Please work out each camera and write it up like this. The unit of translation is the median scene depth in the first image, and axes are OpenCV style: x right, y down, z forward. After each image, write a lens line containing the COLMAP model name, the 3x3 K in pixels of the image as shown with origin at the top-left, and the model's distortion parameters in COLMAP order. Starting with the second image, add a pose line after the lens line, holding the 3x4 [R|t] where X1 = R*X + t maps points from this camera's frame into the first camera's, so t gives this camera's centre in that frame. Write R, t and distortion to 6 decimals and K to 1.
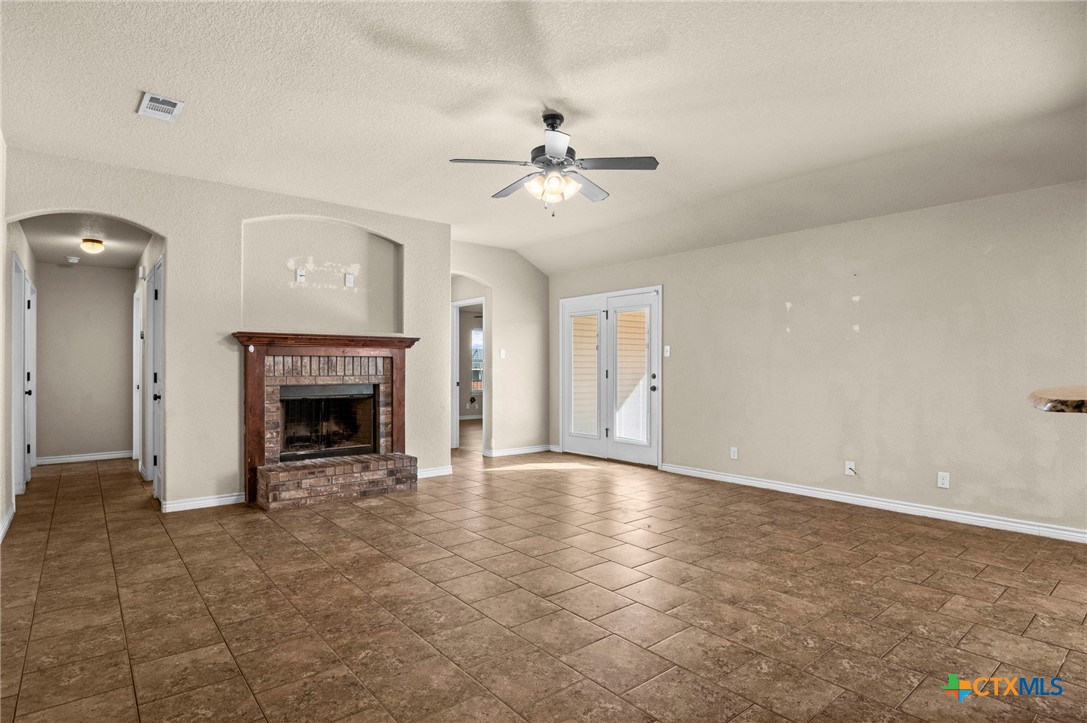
lens RADIAL K [[566.7, 0, 543.8], [0, 566.7, 366.4], [0, 0, 1]] dist [-0.021170, 0.000119]
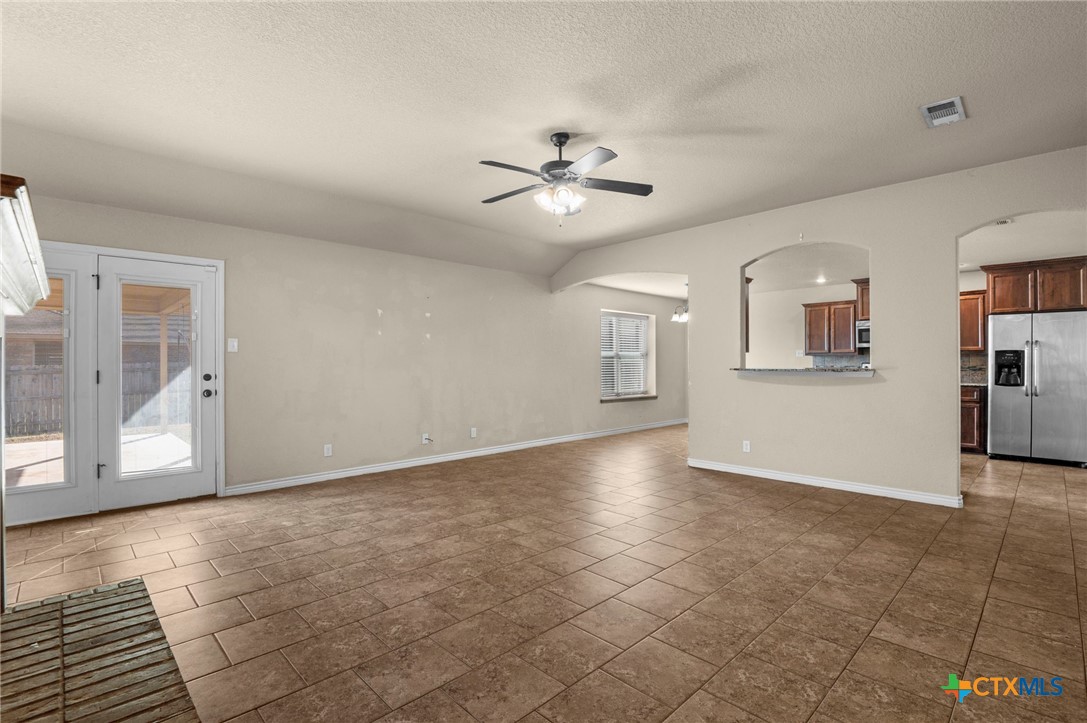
lens RADIAL K [[503.7, 0, 549.4], [0, 503.7, 365.6], [0, 0, 1]] dist [-0.011969, -0.003824]
pose [[-0.083372, -0.003444, 0.996513, -0.739720], [0.001837, 0.999992, 0.003609, 0.000232], [-0.996517, 0.002131, -0.083365, 0.860558]]
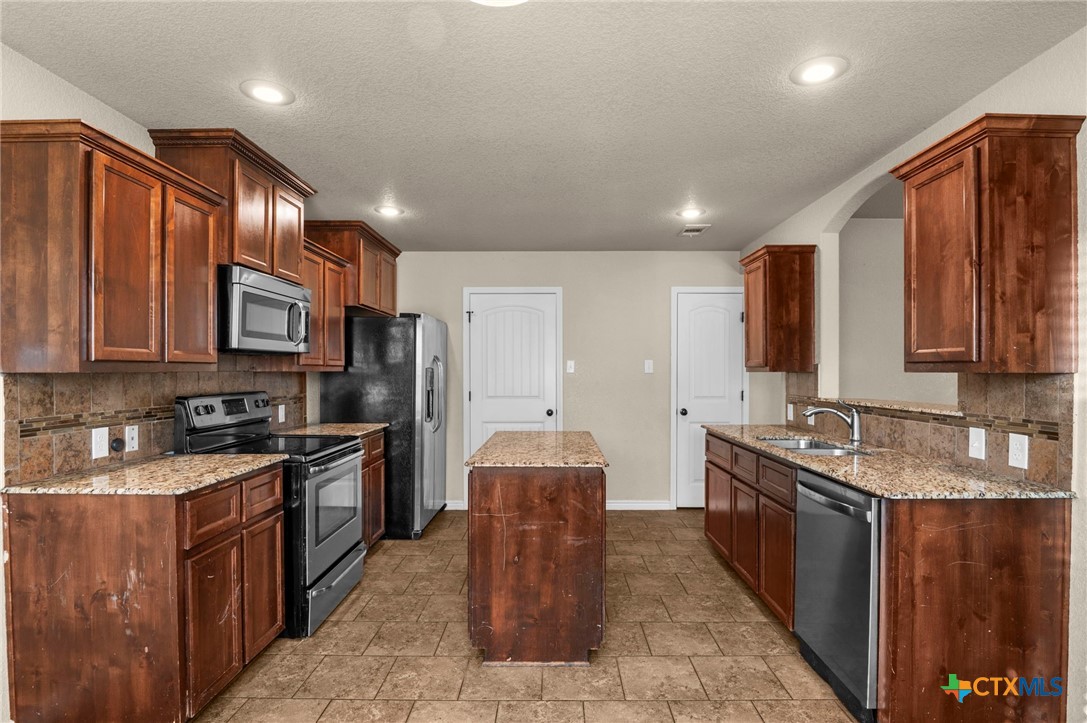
lens RADIAL K [[537.1, 0, 547.7], [0, 537.1, 373.2], [0, 0, 1]] dist [-0.012676, -0.000649]
pose [[-0.645949, 0.002714, -0.763376, 1.046556], [0.000143, 0.999994, 0.003434, -0.027562], [0.763381, 0.002109, -0.645945, 0.326573]]
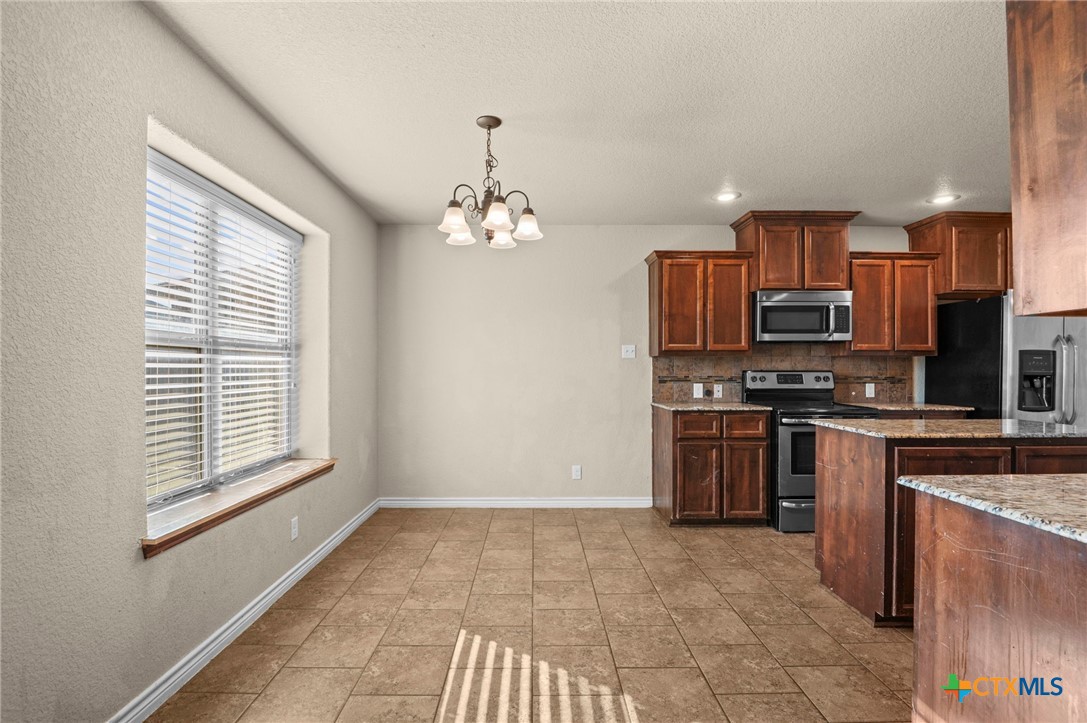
lens RADIAL K [[503.7, 0, 542.1], [0, 503.7, 368.6], [0, 0, 1]] dist [-0.011969, -0.003824]
pose [[-0.778742, -0.000385, 0.627345, 0.569683], [-0.001414, 0.999998, -0.001142, -0.002416], [-0.627343, -0.001776, -0.778741, 0.628184]]
